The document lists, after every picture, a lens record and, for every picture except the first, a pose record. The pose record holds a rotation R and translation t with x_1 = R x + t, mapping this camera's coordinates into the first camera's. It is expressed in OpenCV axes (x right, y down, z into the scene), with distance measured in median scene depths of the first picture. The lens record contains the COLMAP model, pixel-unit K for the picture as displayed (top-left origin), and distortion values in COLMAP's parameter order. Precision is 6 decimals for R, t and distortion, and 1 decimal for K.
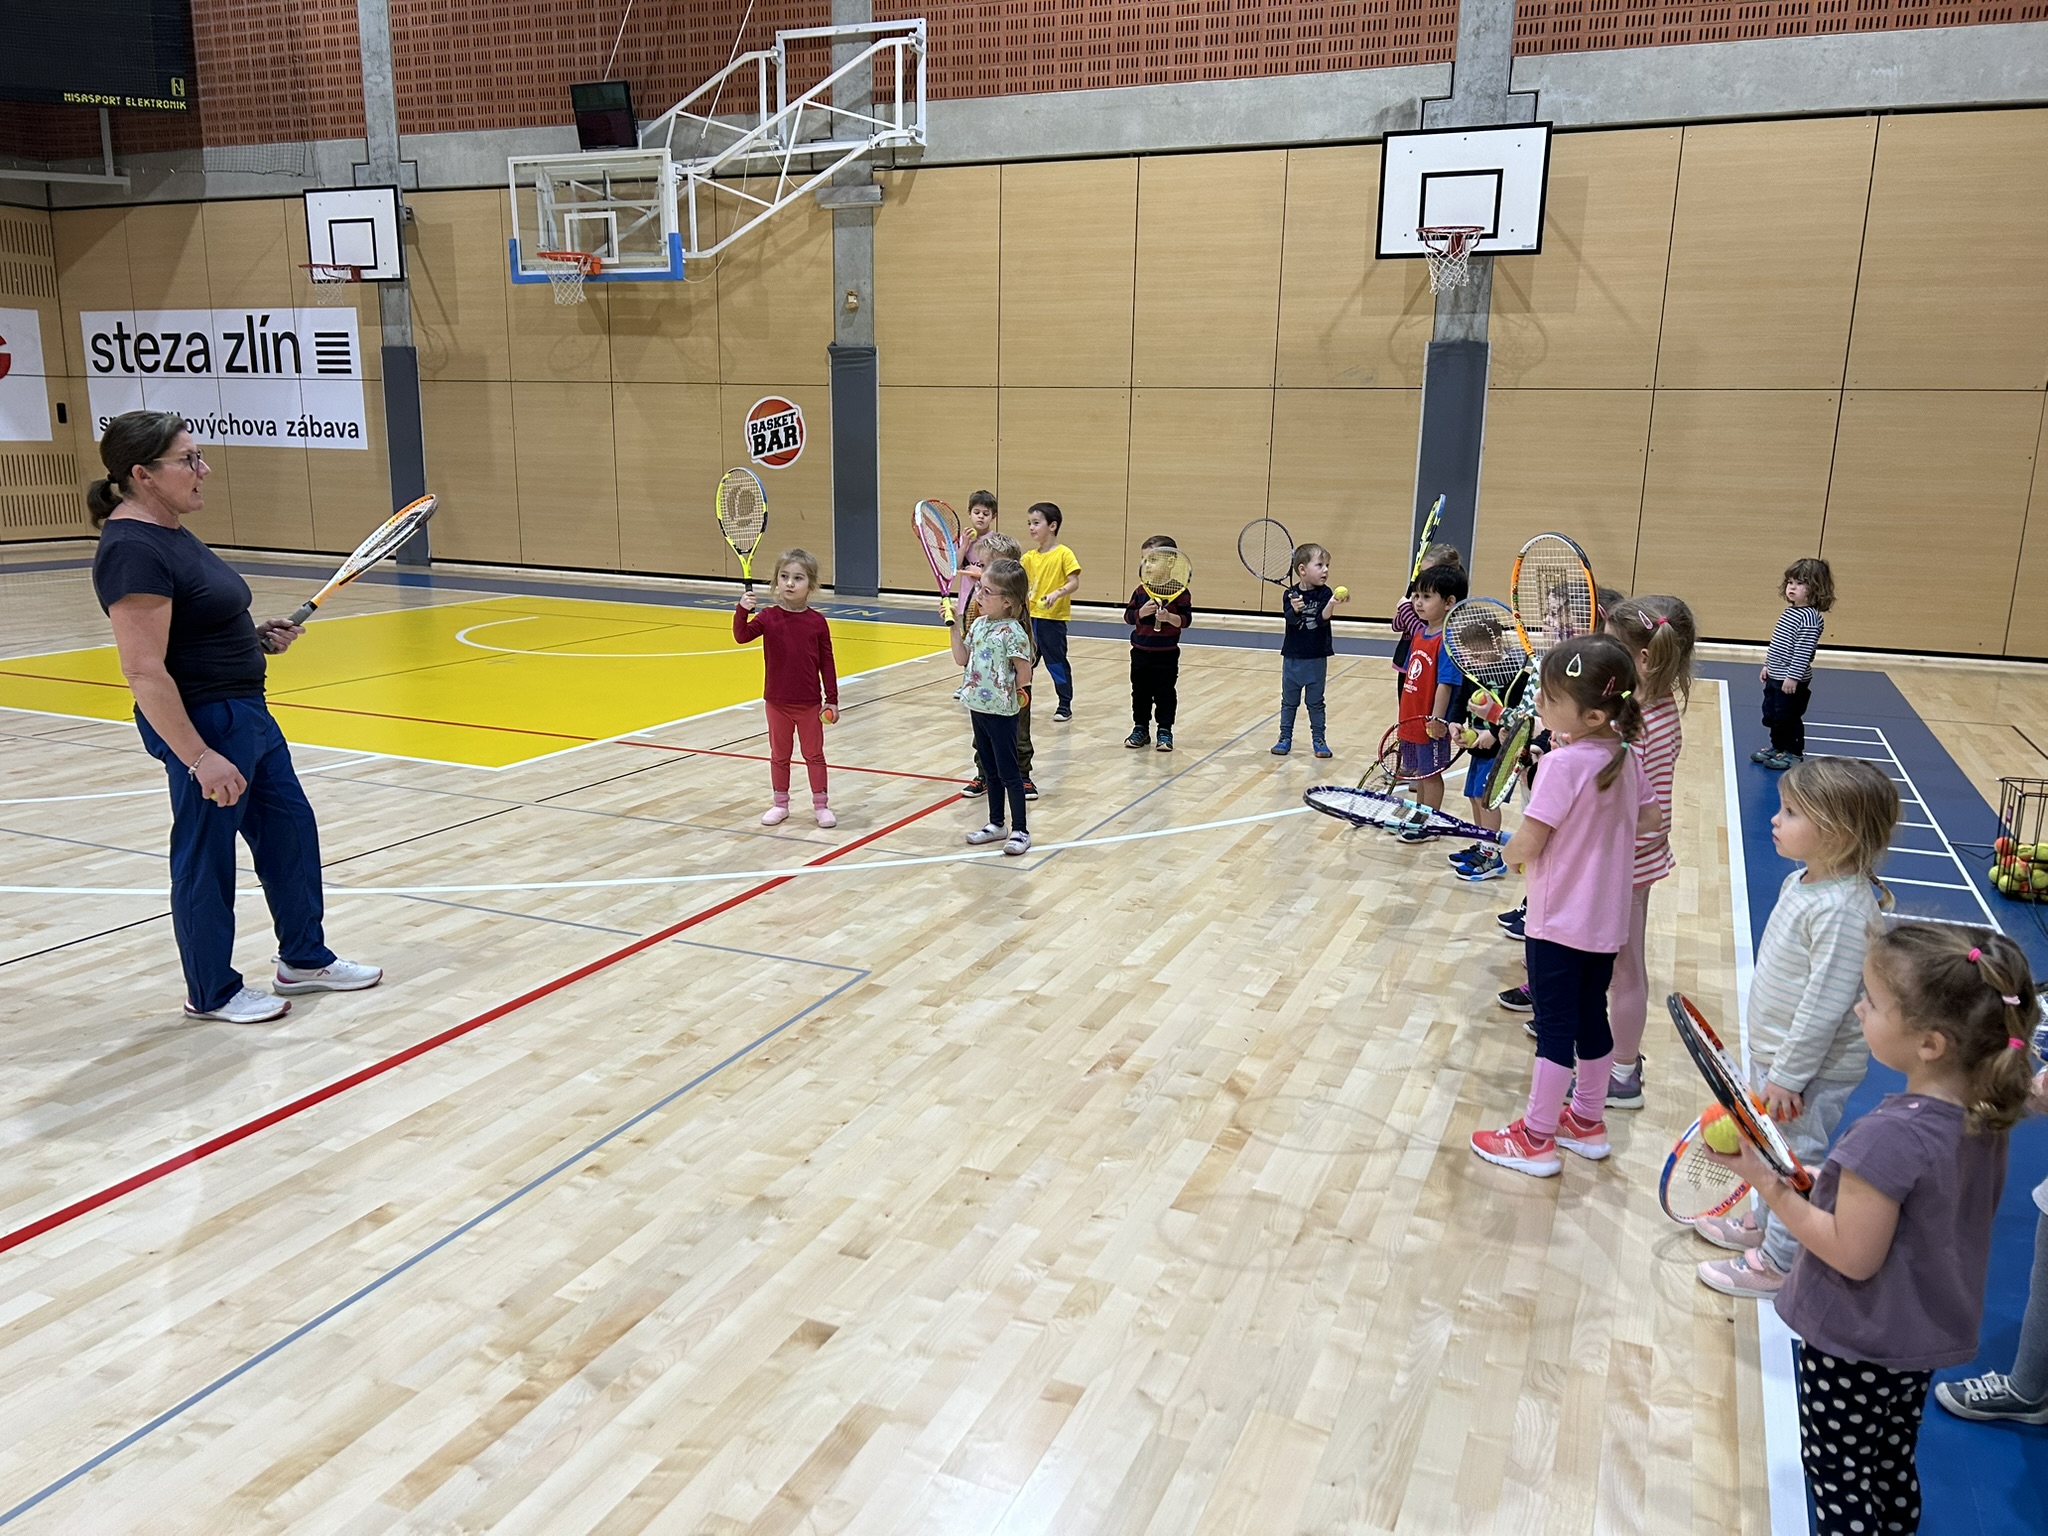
lens RADIAL K [[1536.5, 0, 1034.6], [0, 1536.5, 789.4], [0, 0, 1]] dist [0.057303, -0.060776]
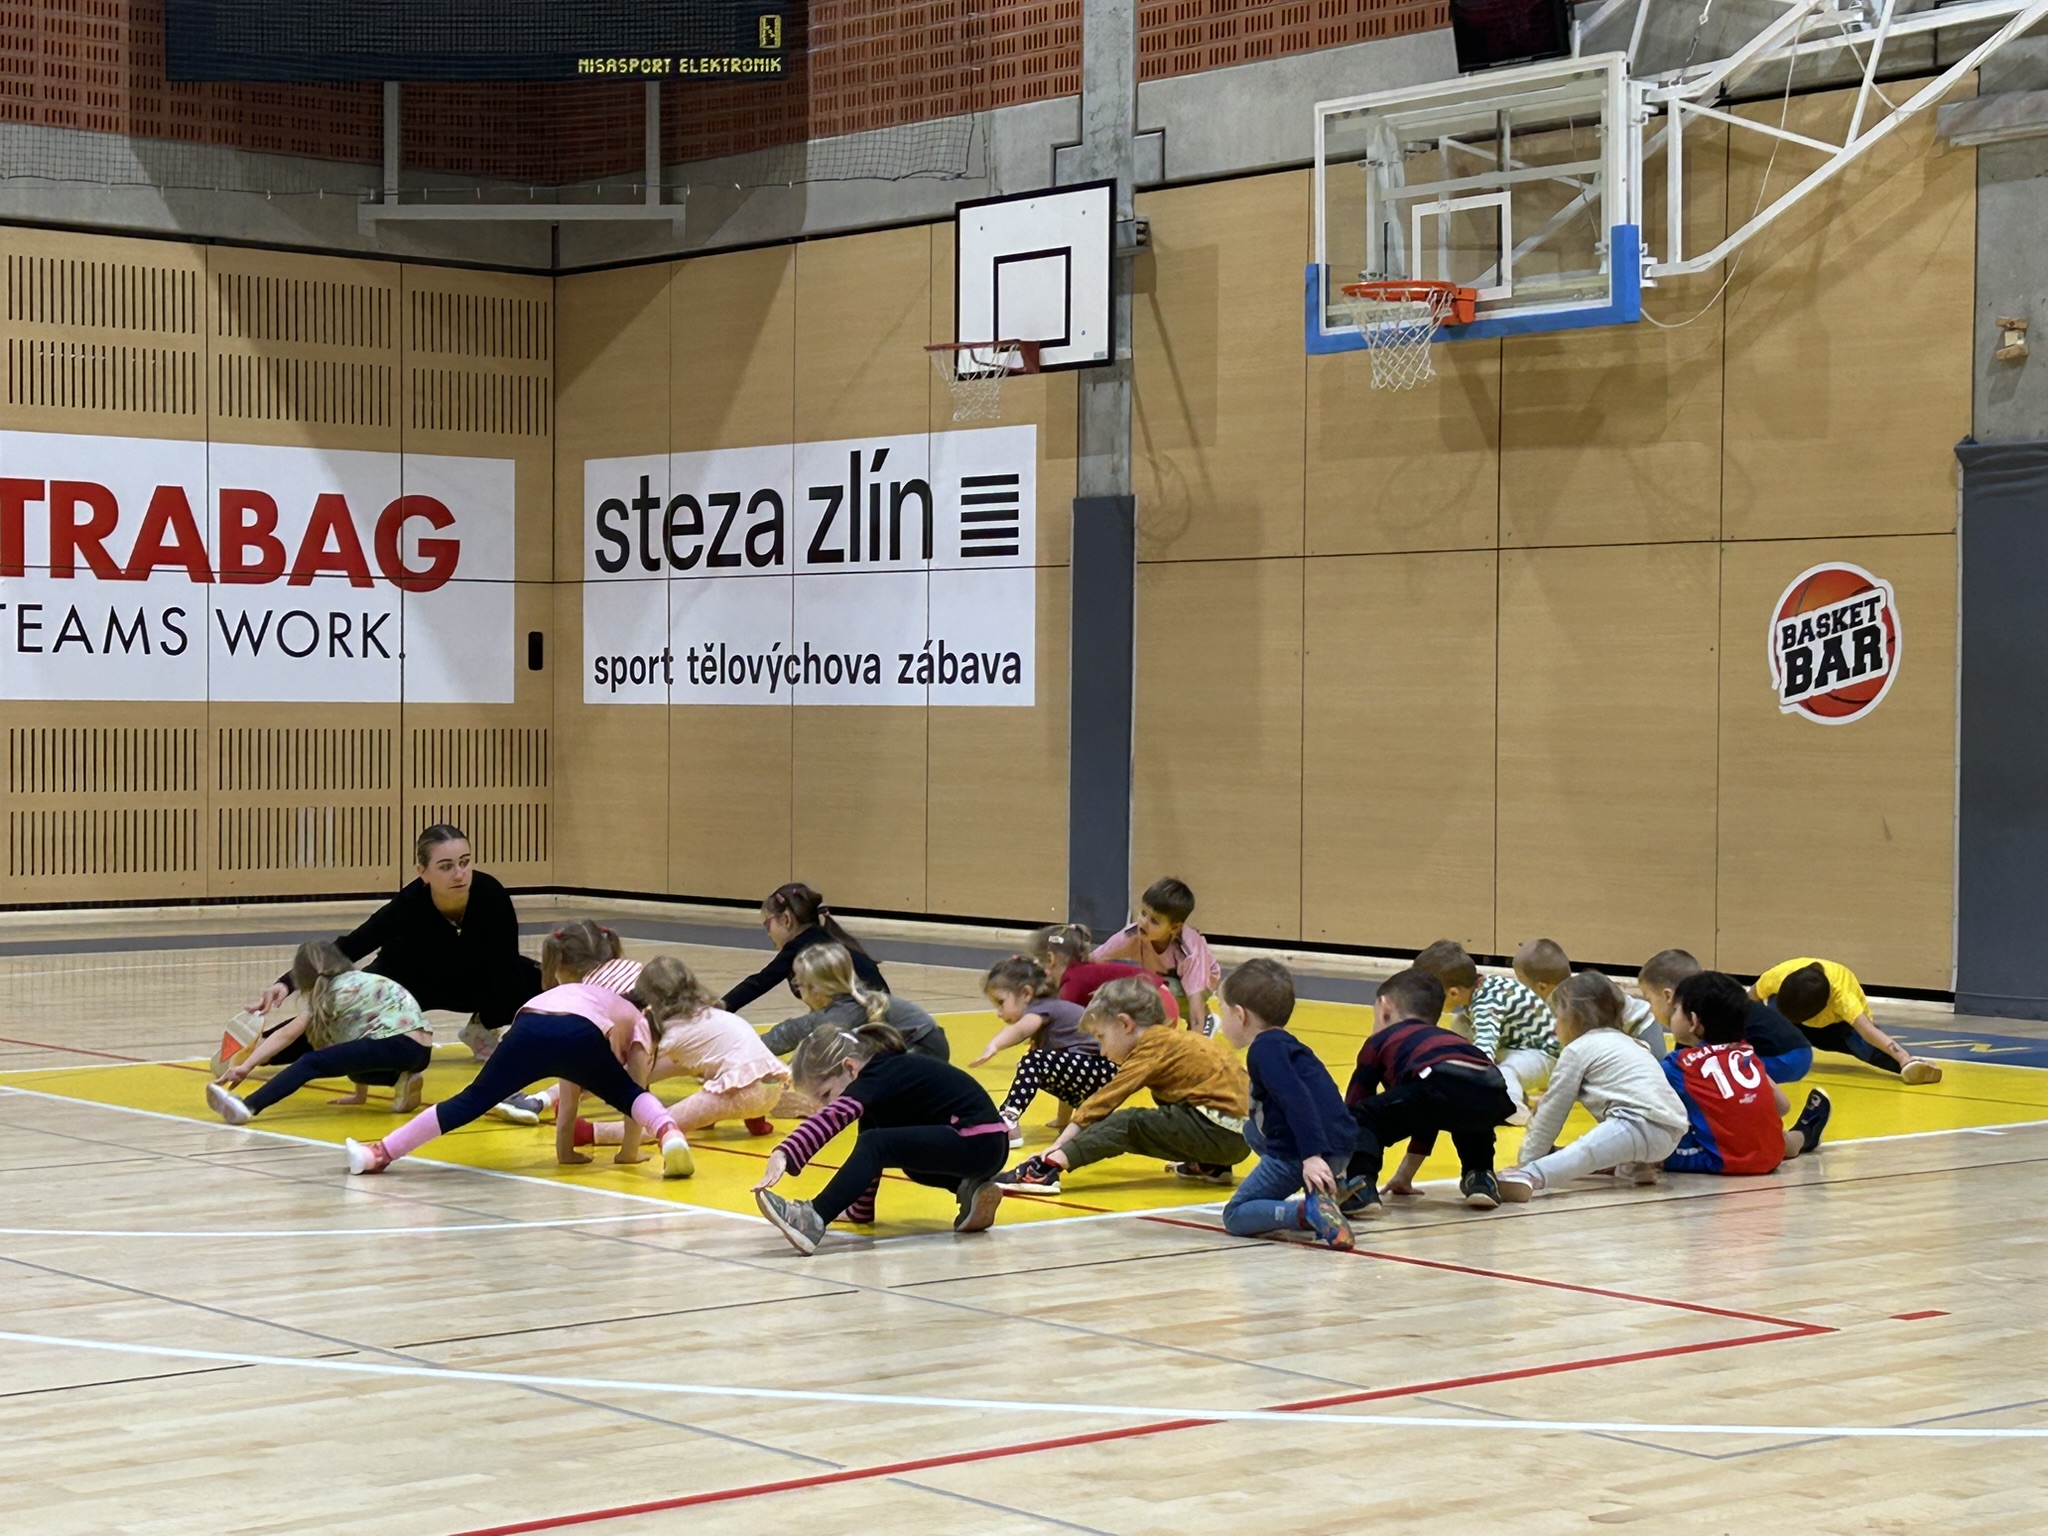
lens RADIAL K [[3891.0, 0, 981.7], [0, 3891.0, 793.0], [0, 0, 1]] dist [0.128652, 0.000000]
pose [[0.887242, -0.001383, -0.461303, 0.135849], [-0.094344, 0.978315, -0.184387, 0.037985], [0.451555, 0.207116, 0.867872, -0.059067]]
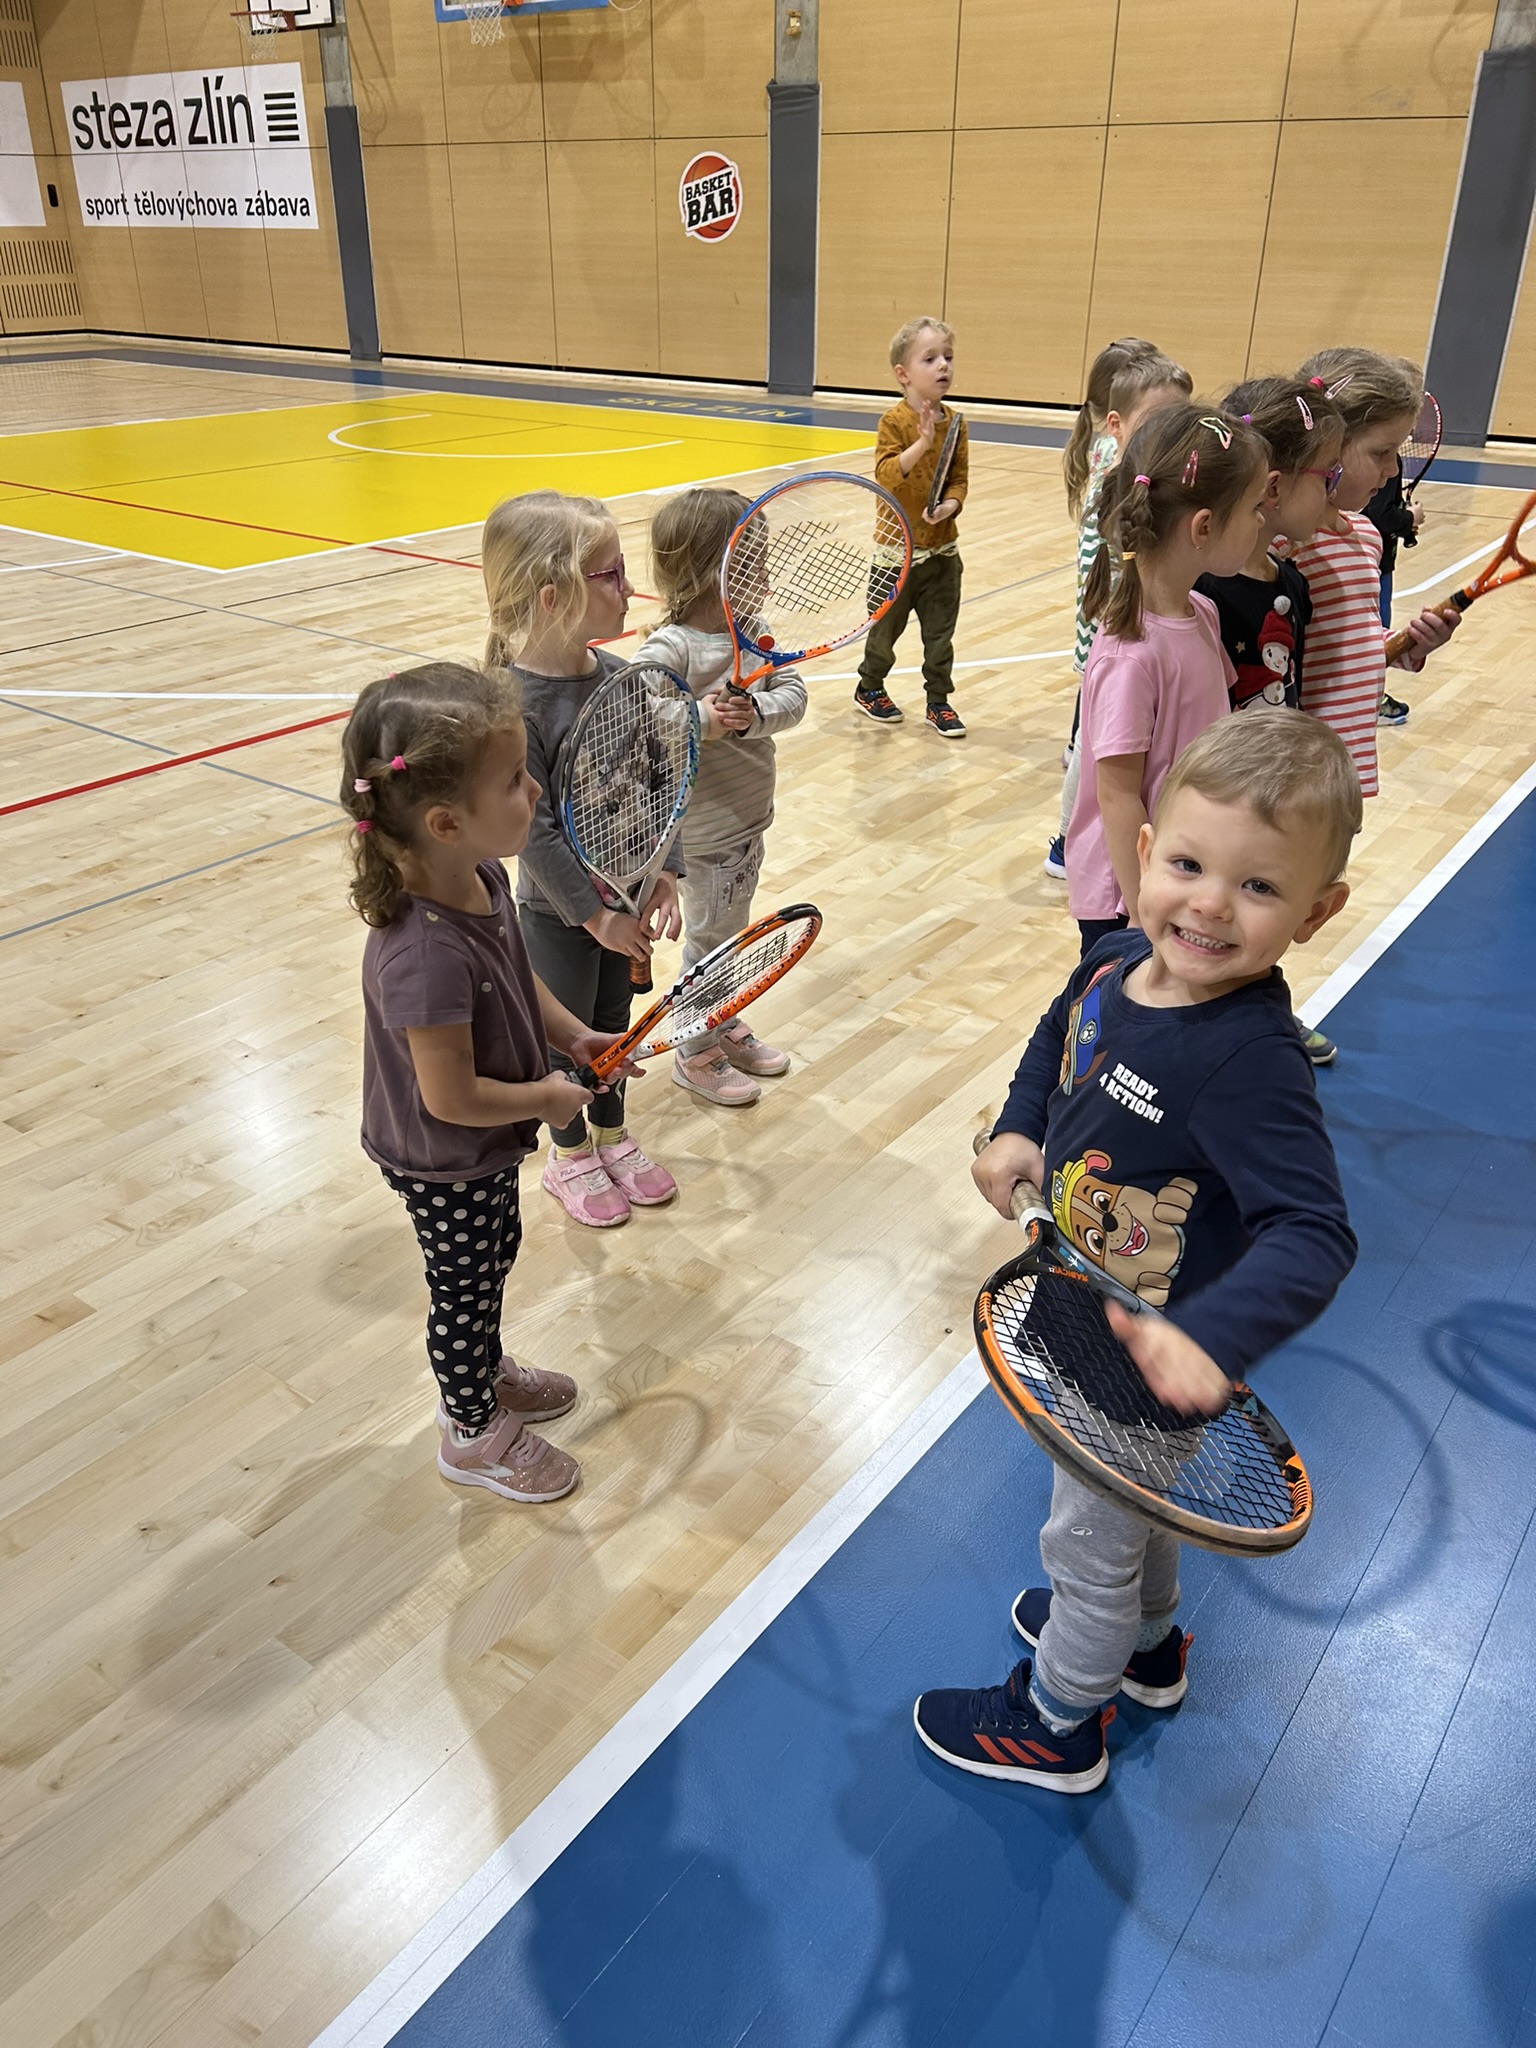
lens RADIAL K [[1536.5, 0, 755.4], [0, 1536.5, 1016.3], [0, 0, 1]] dist [0.057303, -0.060776]
pose [[0.971533, 0.095388, -0.216852, 0.101678], [-0.039534, 0.967800, 0.248597, 0.000765], [0.233583, -0.232947, 0.944020, 0.058925]]
